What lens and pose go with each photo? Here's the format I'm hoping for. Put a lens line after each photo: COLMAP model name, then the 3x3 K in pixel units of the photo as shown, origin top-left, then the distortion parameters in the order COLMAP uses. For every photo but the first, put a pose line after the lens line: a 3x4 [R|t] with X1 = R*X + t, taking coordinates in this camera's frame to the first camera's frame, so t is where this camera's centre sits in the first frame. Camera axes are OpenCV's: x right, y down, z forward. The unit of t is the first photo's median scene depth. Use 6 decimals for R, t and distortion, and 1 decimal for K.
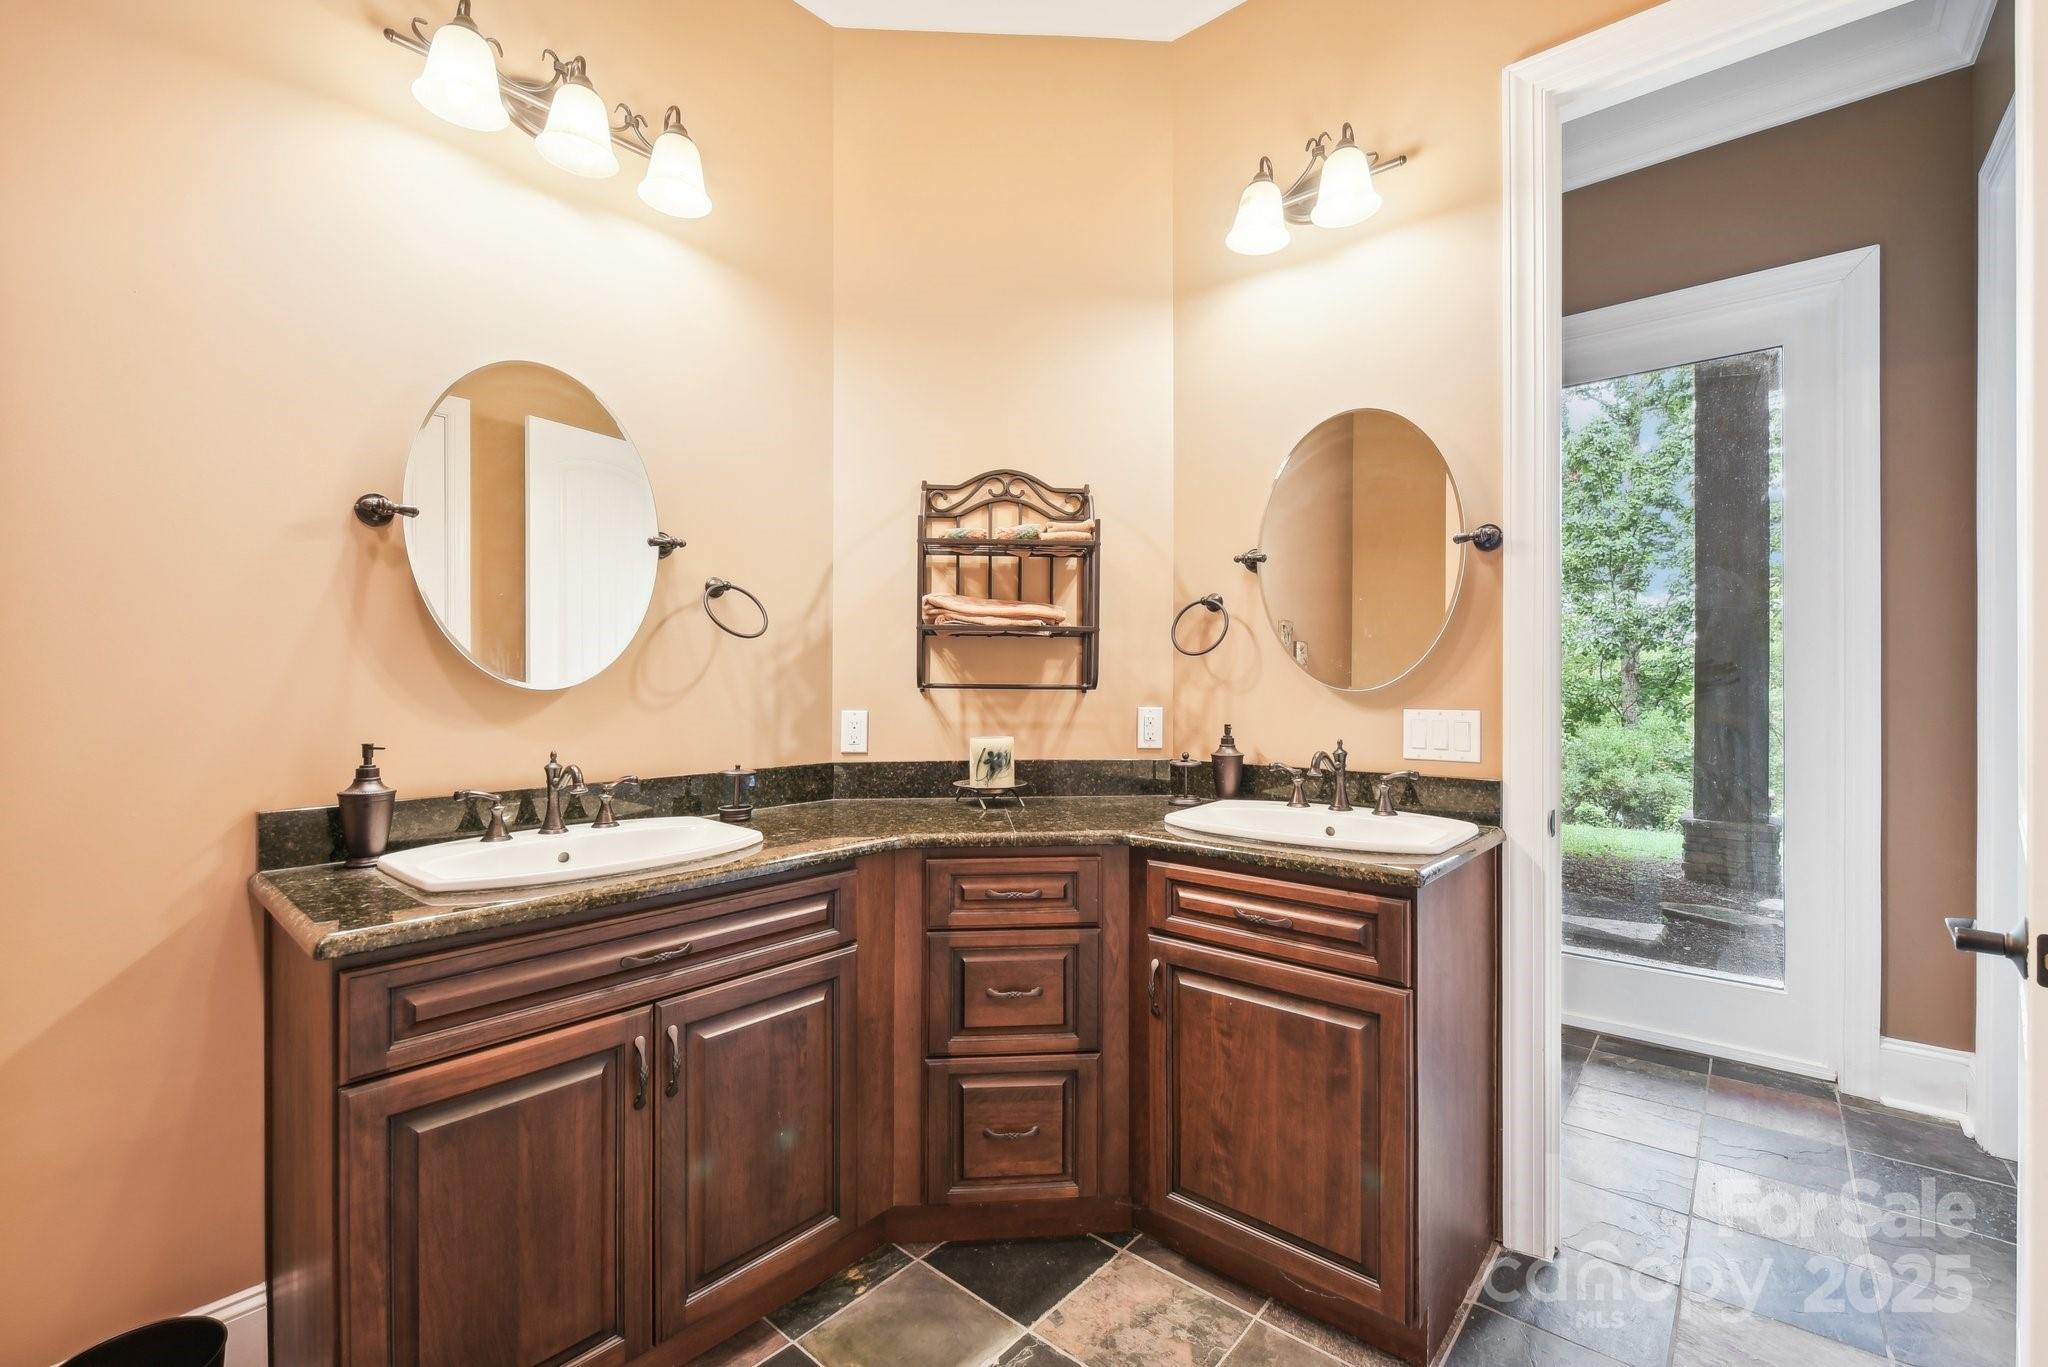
lens RADIAL K [[887.0, 0, 1018.5], [0, 887.0, 687.6], [0, 0, 1]] dist [0.001439, 0.000087]
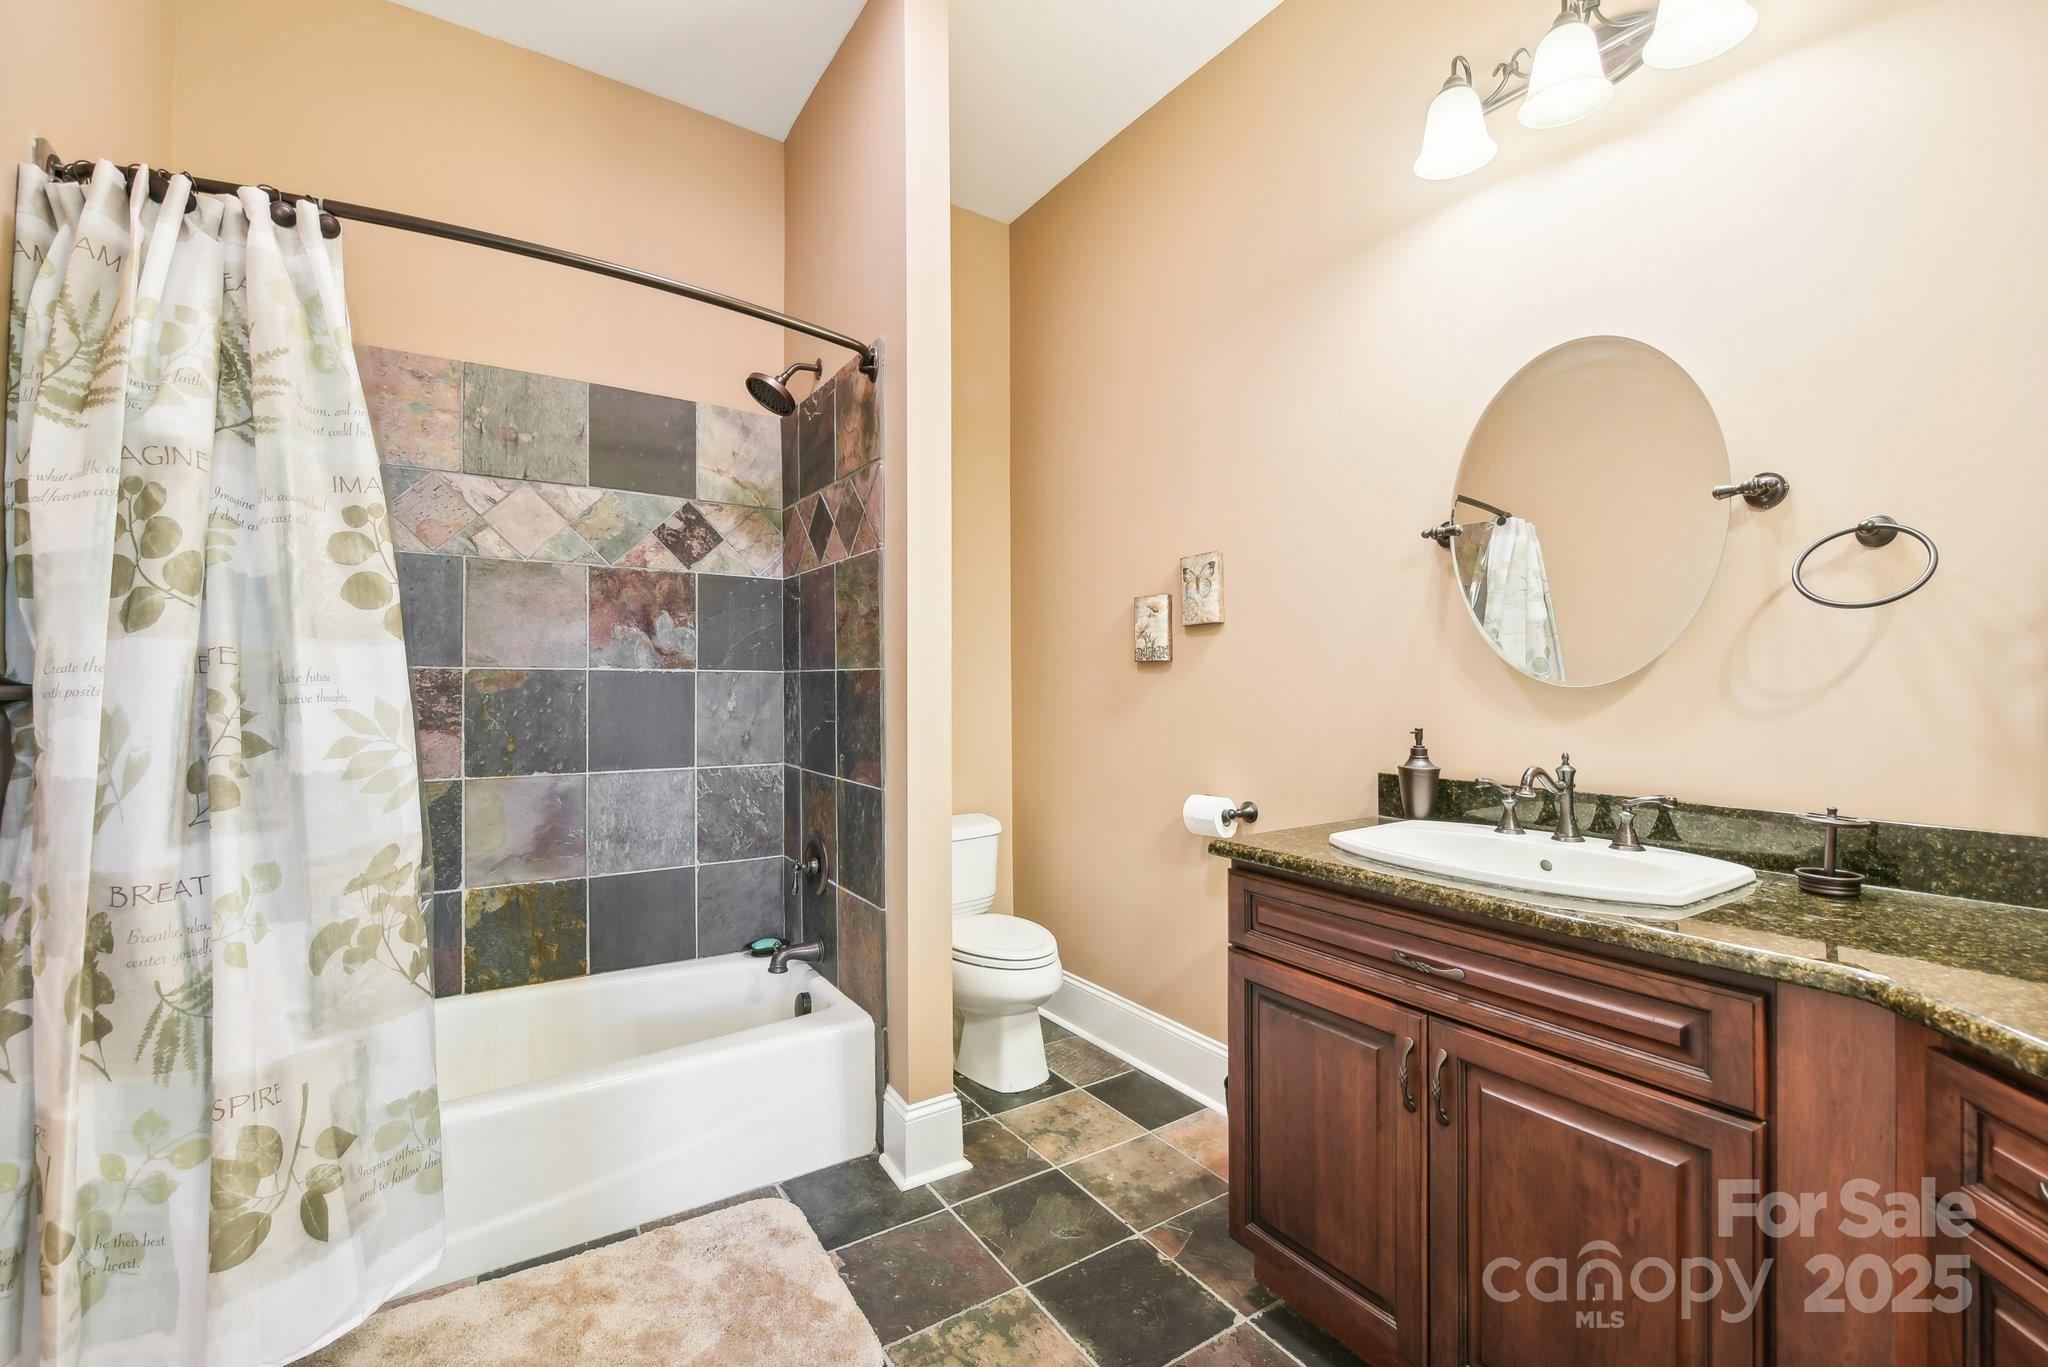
lens RADIAL K [[887.0, 0, 1017.4], [0, 887.0, 672.6], [0, 0, 1]] dist [0.001439, 0.000087]
pose [[-0.255717, -0.003491, -0.966745, 0.589698], [-0.010143, 0.999948, -0.000927, -0.007453], [0.966698, 0.009569, -0.255740, 0.760626]]
